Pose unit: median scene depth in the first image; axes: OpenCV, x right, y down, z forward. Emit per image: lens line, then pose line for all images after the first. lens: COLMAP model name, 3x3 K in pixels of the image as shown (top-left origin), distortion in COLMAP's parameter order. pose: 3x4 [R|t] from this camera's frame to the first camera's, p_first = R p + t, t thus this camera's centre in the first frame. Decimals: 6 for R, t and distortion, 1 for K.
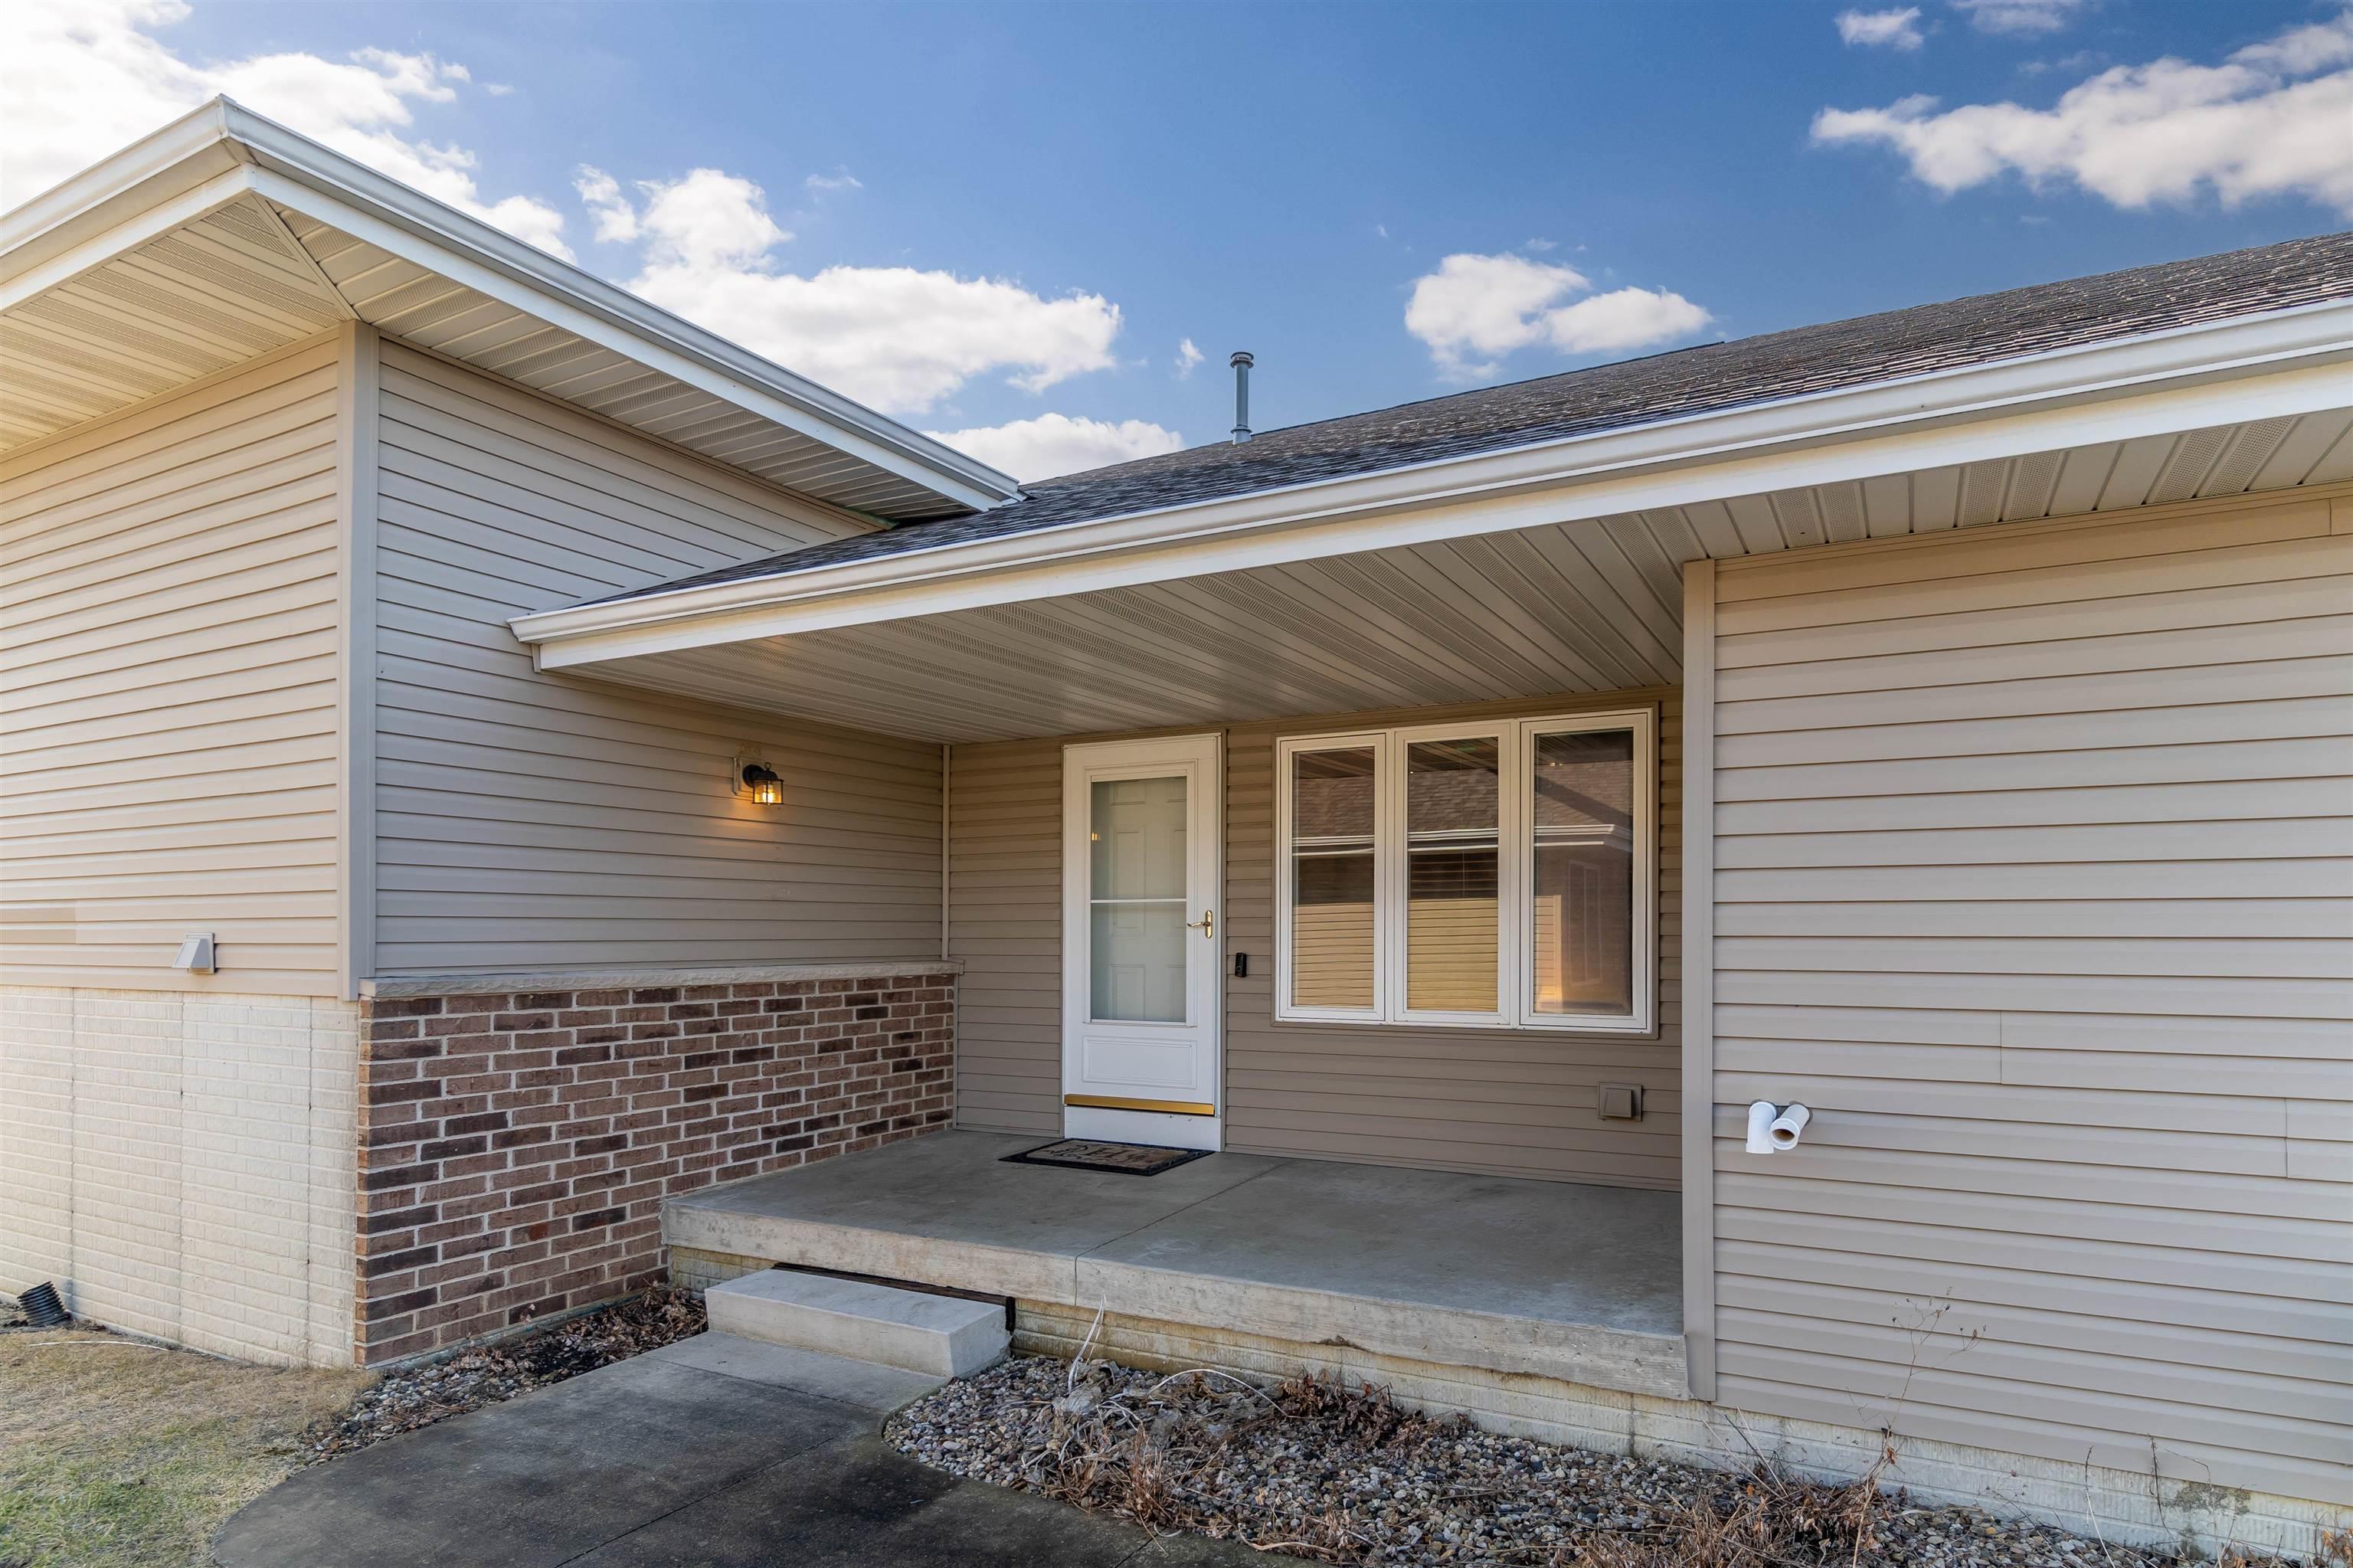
lens RADIAL K [[956.7, 0, 1176.8], [0, 956.7, 870.4], [0, 0, 1]] dist [0.000159, -0.000017]
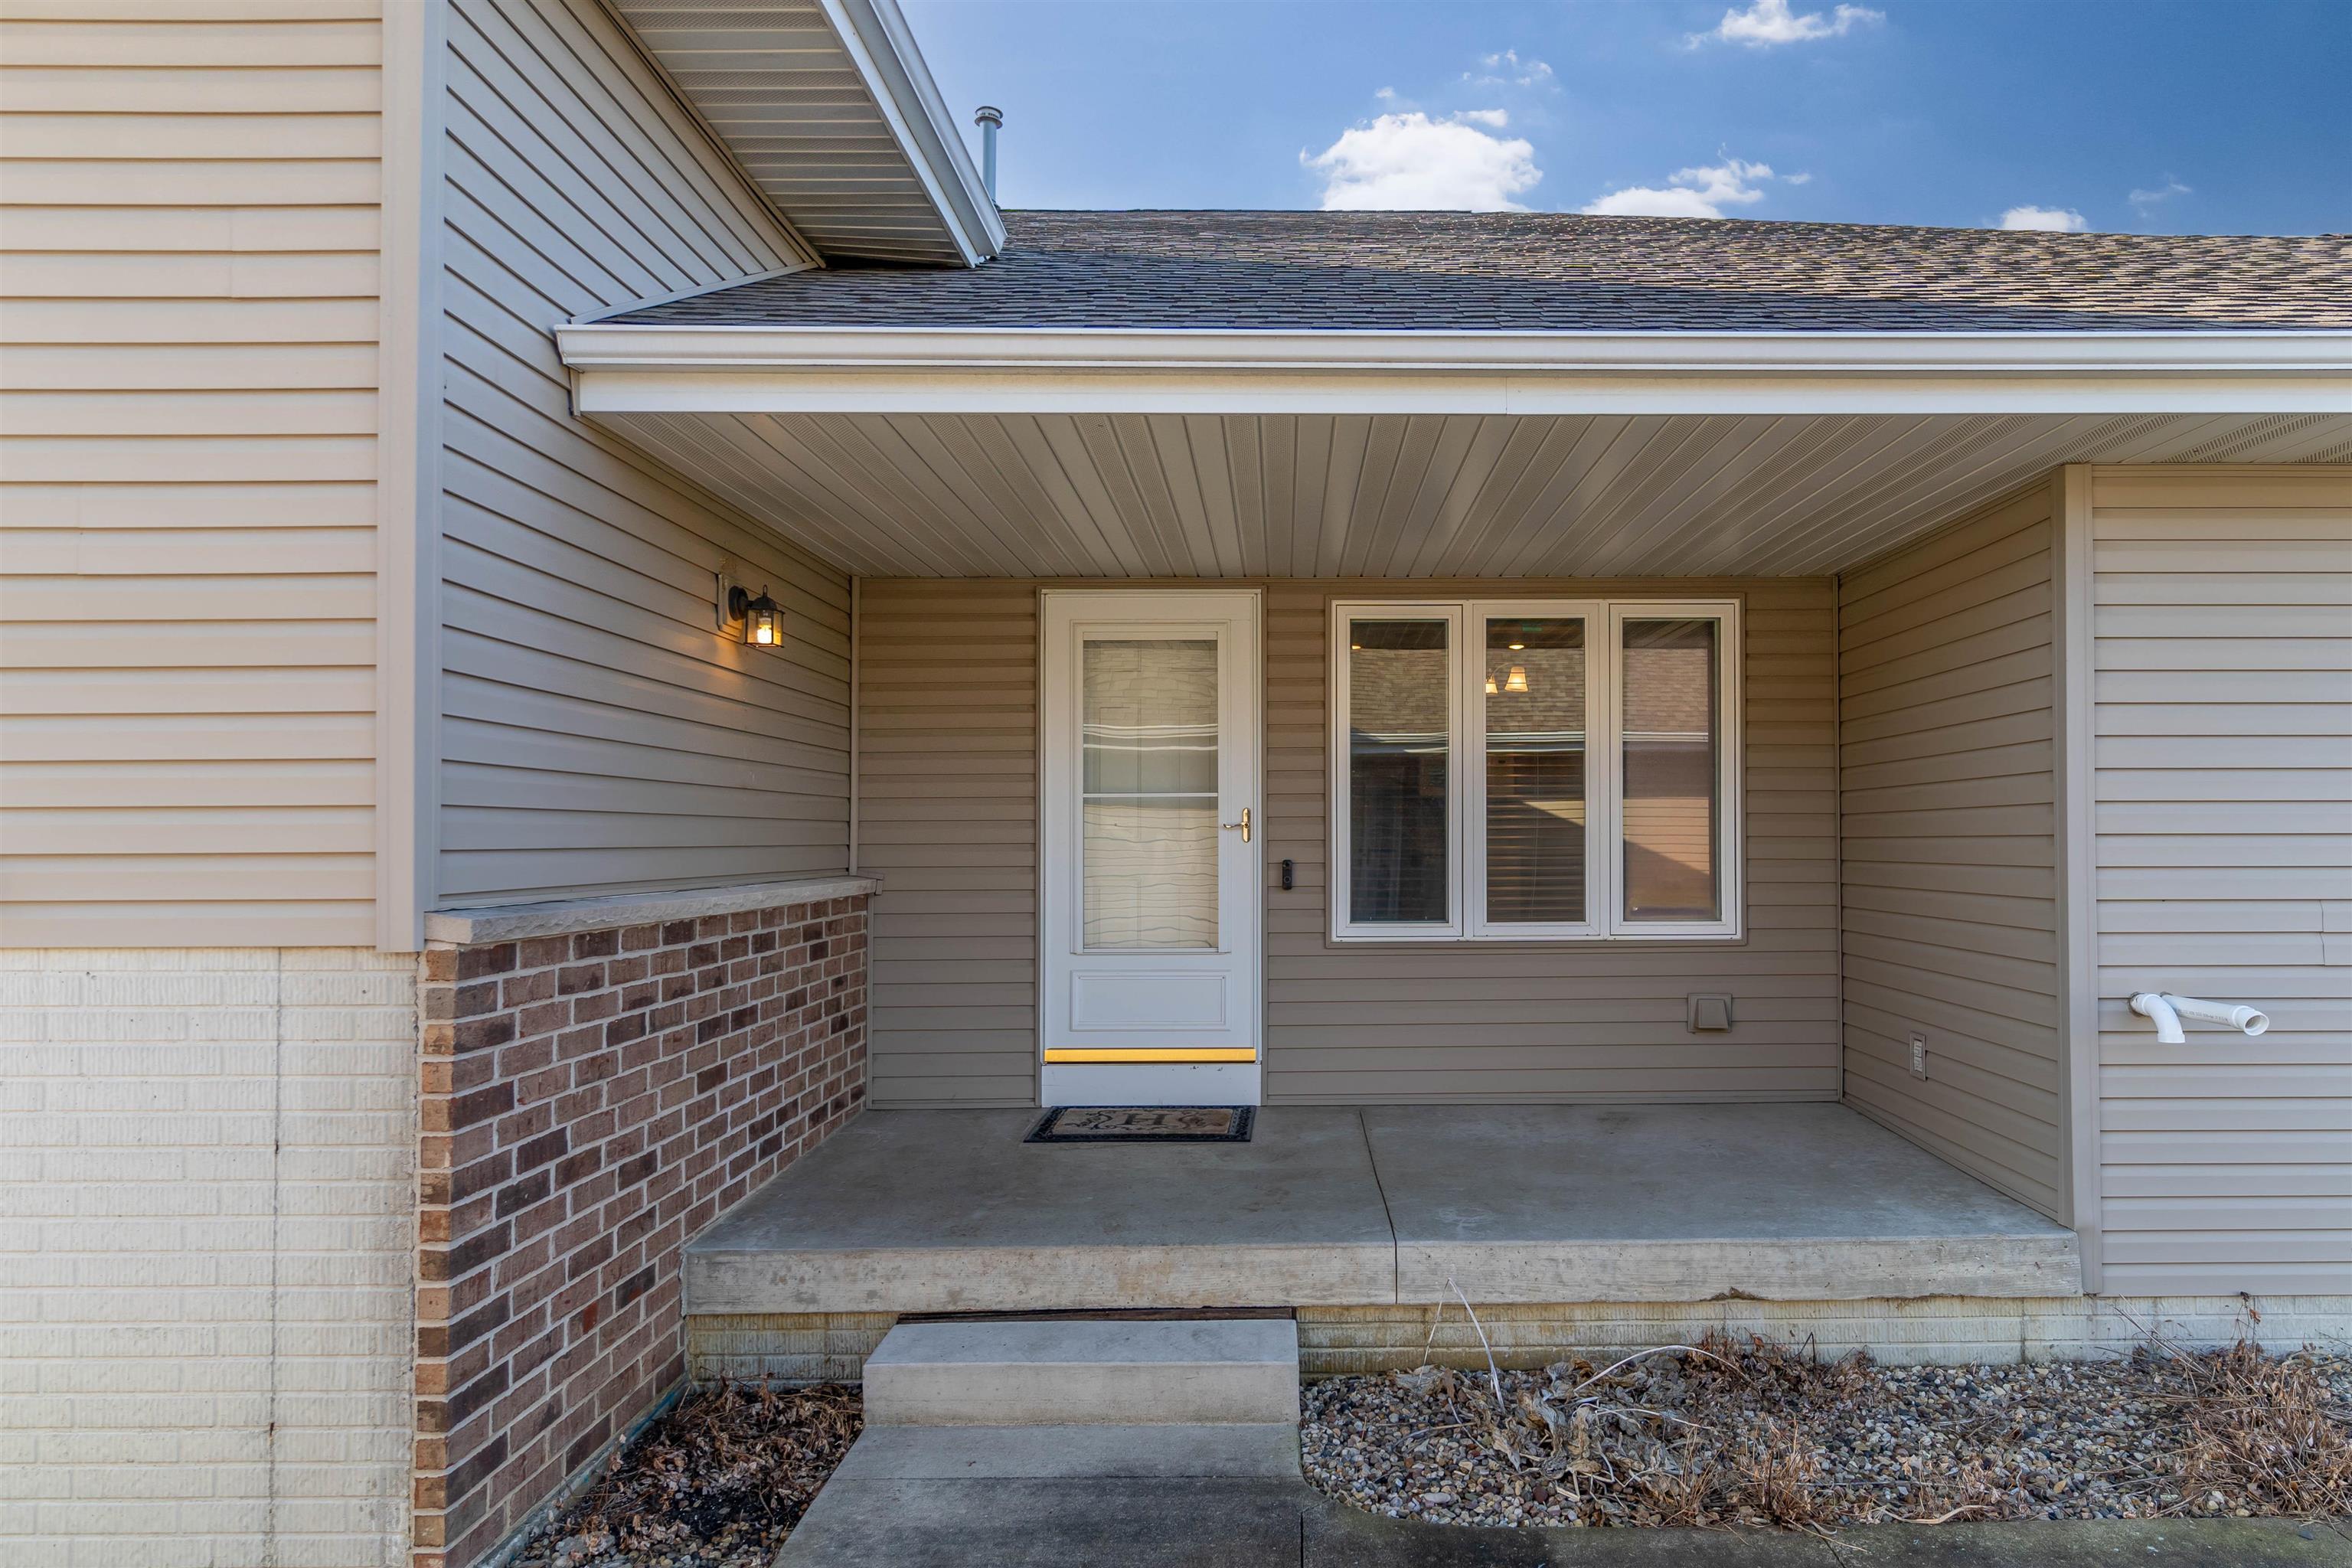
lens RADIAL K [[1184.1, 0, 1164.8], [0, 1184.1, 752.5], [0, 0, 1]] dist [0.000205, 0.000885]
pose [[0.927531, 0.024012, 0.372973, -0.632627], [-0.020825, 0.999704, -0.012570, 0.014256], [-0.373165, 0.003892, 0.927757, 0.152763]]
